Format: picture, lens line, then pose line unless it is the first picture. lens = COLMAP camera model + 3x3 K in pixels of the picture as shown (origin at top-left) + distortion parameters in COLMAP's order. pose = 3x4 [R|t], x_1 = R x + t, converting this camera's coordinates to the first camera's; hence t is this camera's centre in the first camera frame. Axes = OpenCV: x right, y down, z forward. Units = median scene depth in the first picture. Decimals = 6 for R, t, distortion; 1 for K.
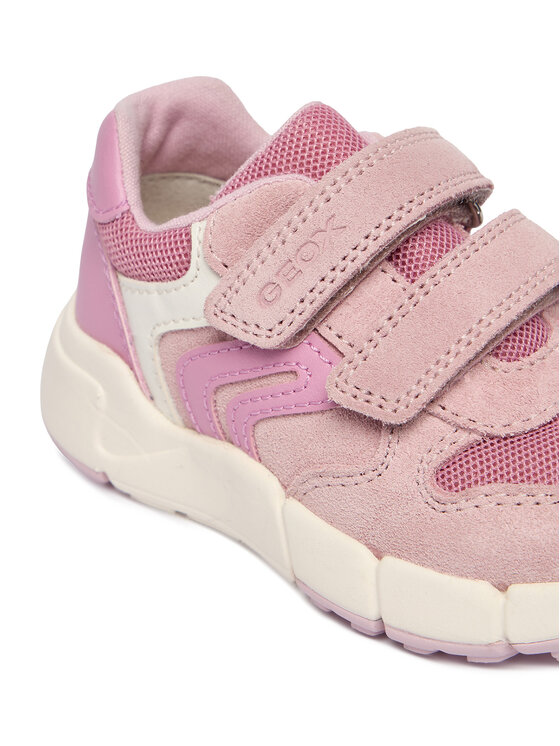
lens RADIAL K [[1563.0, 0, 280.1], [0, 1563.0, 372.5], [0, 0, 1]] dist [-0.100869, 0.000000]
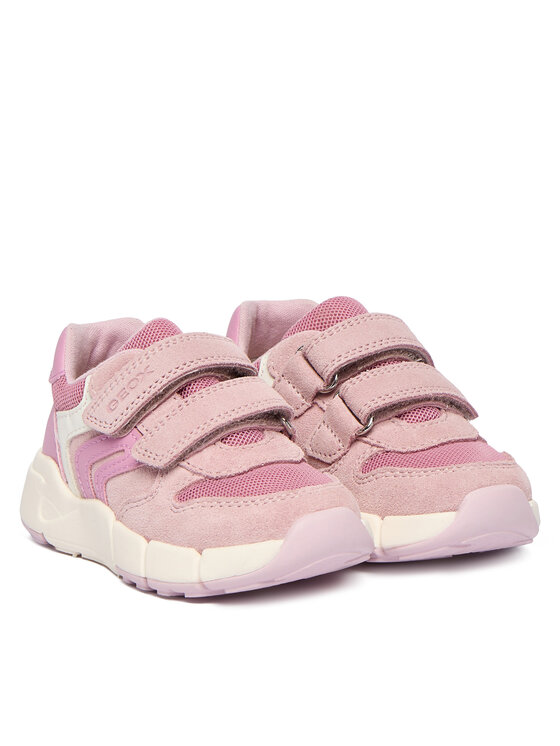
lens RADIAL K [[2196.3, 0, 280.0], [0, 2196.3, 372.9], [0, 0, 1]] dist [-0.469570, 0.000000]
pose [[0.974107, 0.043649, -0.221833, 0.769730], [-0.108662, 0.950816, -0.290070, 0.652872], [0.198261, 0.306665, 0.930940, -1.419139]]
